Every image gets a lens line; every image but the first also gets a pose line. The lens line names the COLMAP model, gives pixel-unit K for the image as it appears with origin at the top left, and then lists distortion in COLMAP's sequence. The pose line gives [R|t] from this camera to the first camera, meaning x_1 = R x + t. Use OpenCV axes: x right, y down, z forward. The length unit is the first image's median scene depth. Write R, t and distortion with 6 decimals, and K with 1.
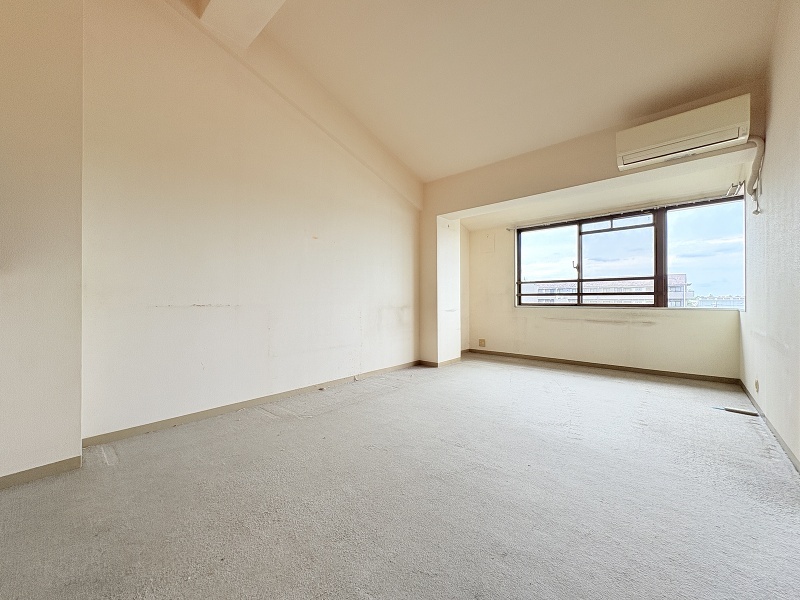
lens RADIAL K [[317.1, 0, 399.0], [0, 317.1, 298.1], [0, 0, 1]] dist [0.000853, 0.000058]
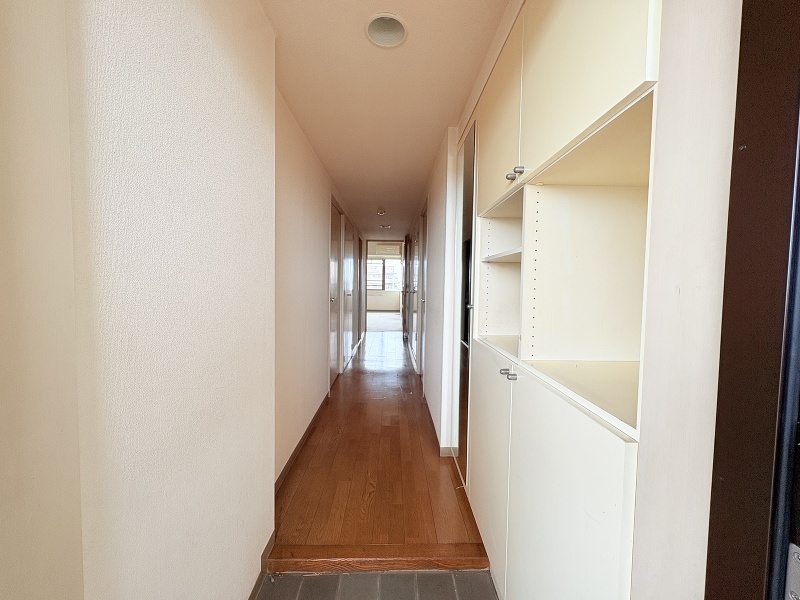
lens RADIAL K [[317.1, 0, 399.0], [0, 317.1, 298.1], [0, 0, 1]] dist [0.000853, 0.000058]
pose [[0.731473, -0.020185, 0.681572, -1.051828], [-0.018643, 0.998596, 0.049582, -0.046001], [-0.681616, -0.048974, 0.730070, -1.220719]]
